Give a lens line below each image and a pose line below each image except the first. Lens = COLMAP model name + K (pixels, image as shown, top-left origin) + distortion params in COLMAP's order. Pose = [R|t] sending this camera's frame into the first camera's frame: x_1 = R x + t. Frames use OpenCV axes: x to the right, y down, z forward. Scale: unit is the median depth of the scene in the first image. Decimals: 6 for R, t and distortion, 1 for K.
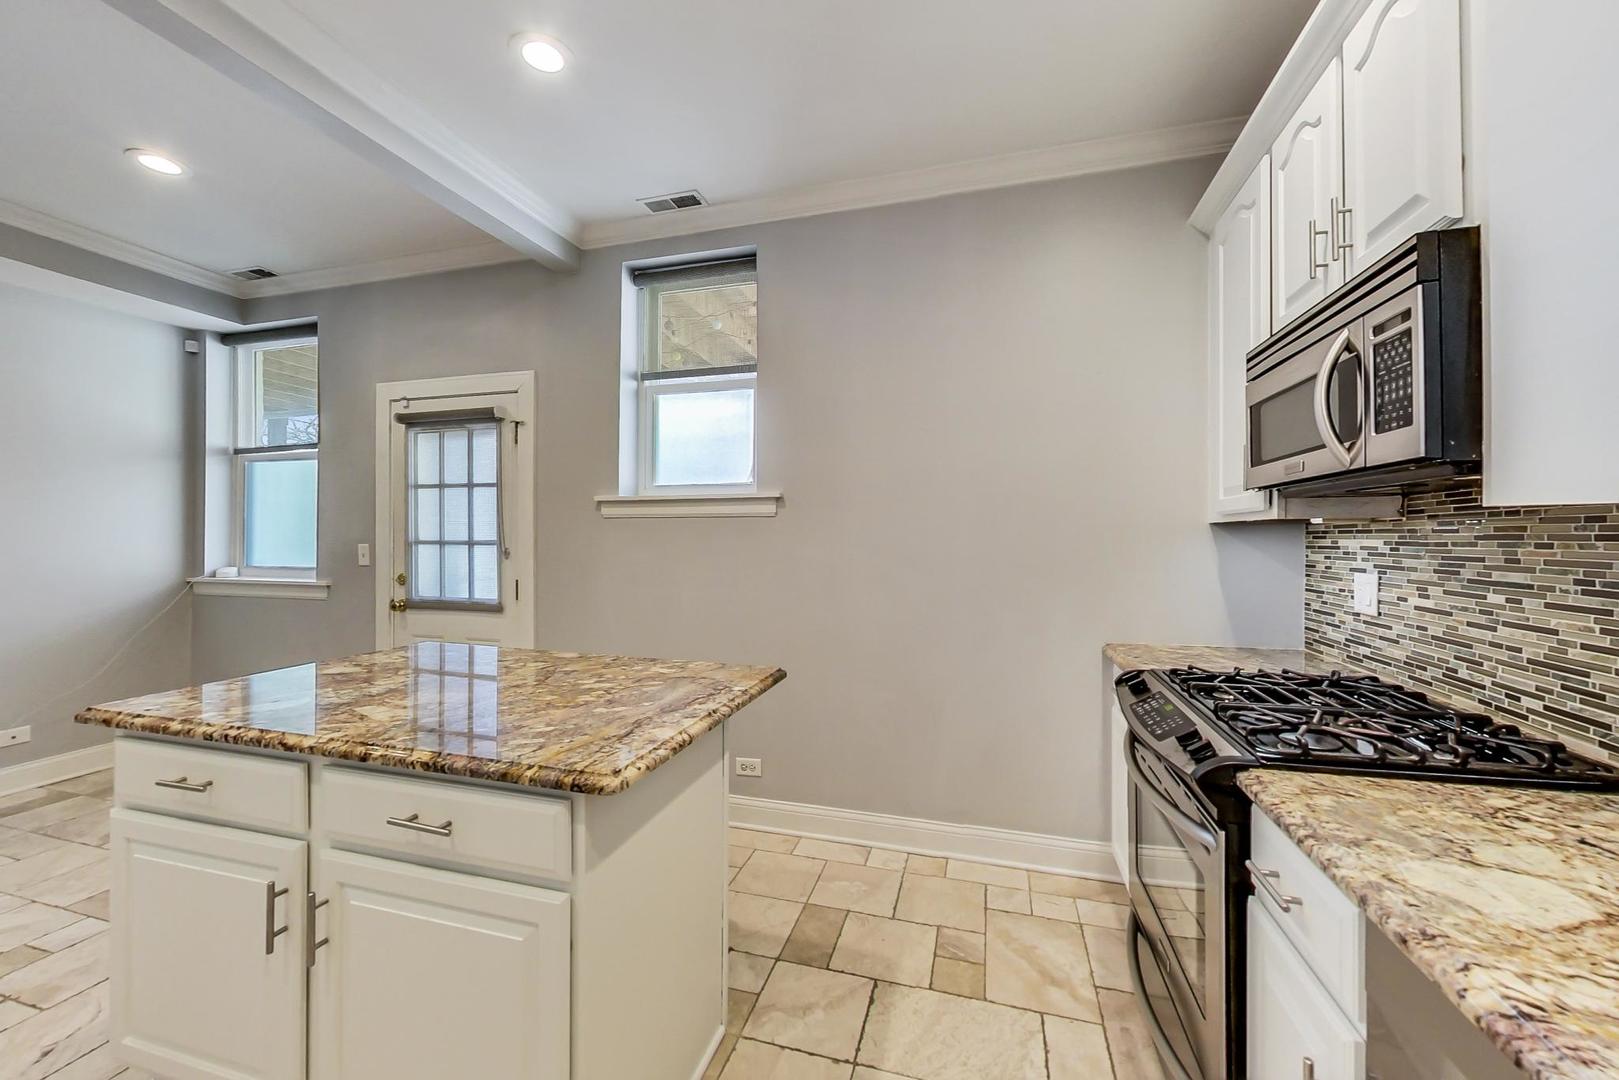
lens RADIAL K [[635.3, 0, 816.4], [0, 635.3, 534.5], [0, 0, 1]] dist [-0.002503, -0.000423]
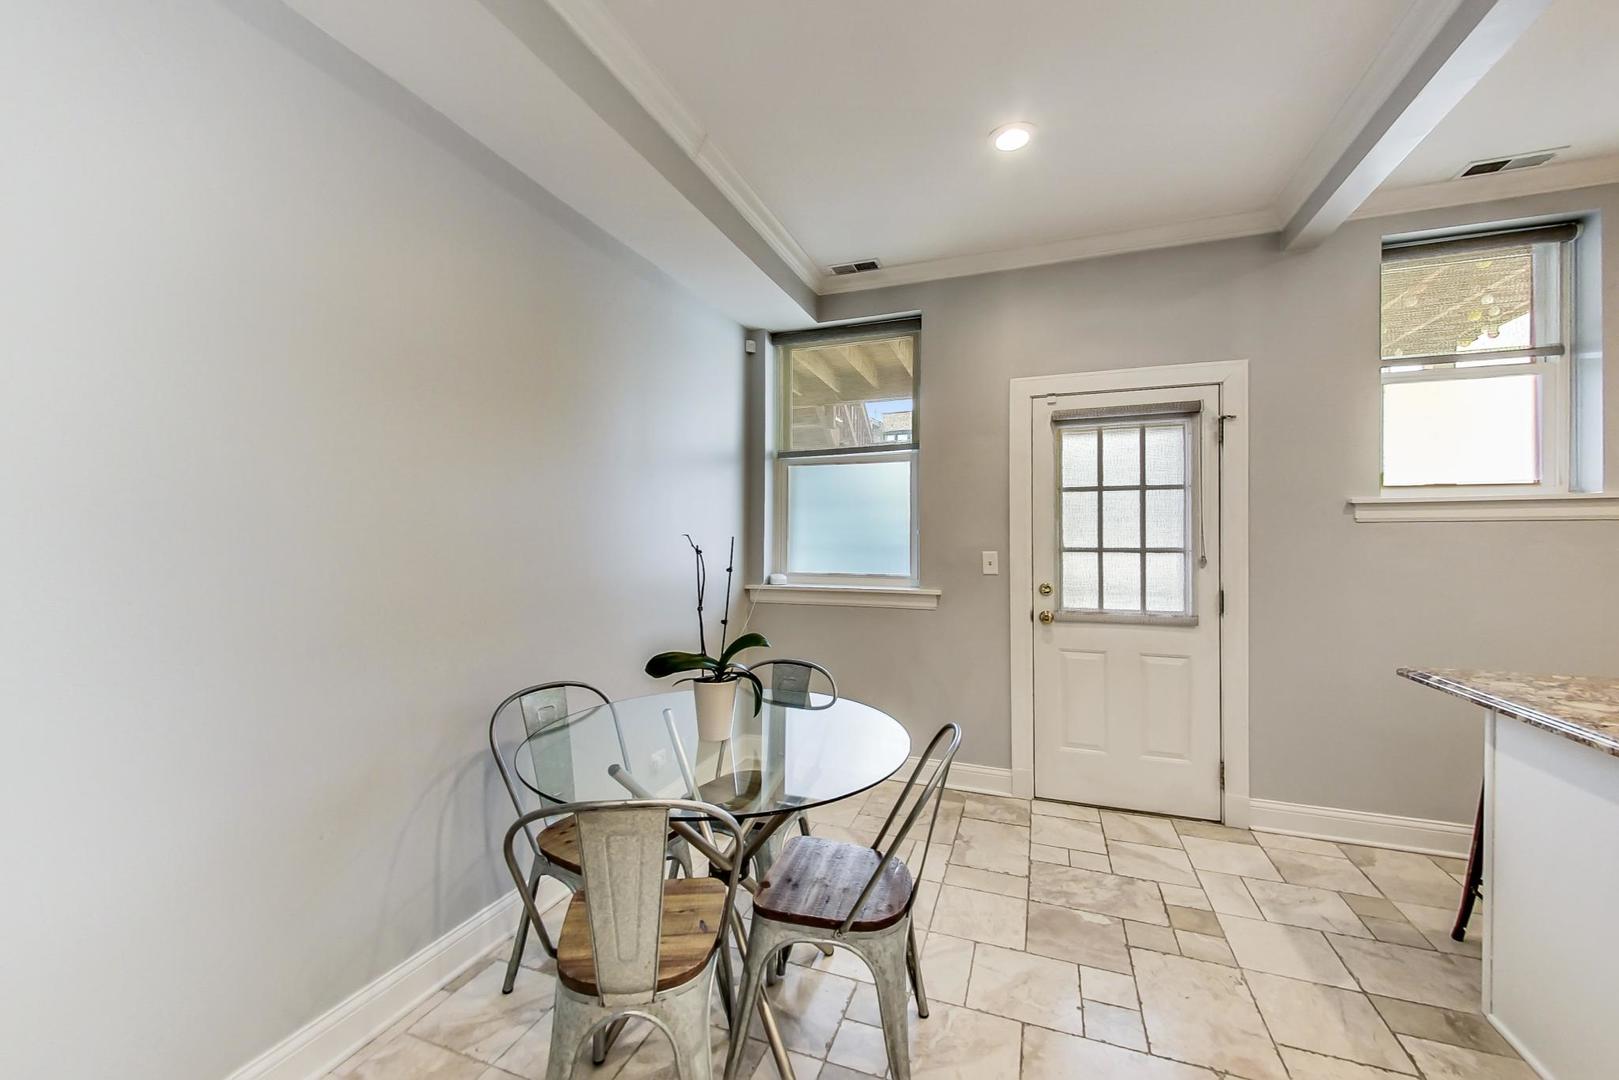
lens RADIAL K [[635.3, 0, 816.4], [0, 635.3, 534.5], [0, 0, 1]] dist [-0.002503, -0.000423]
pose [[0.997158, -0.002961, -0.075277, -0.933143], [0.002555, 0.999982, -0.005487, -0.005322], [0.075292, 0.005279, 0.997148, 0.048357]]
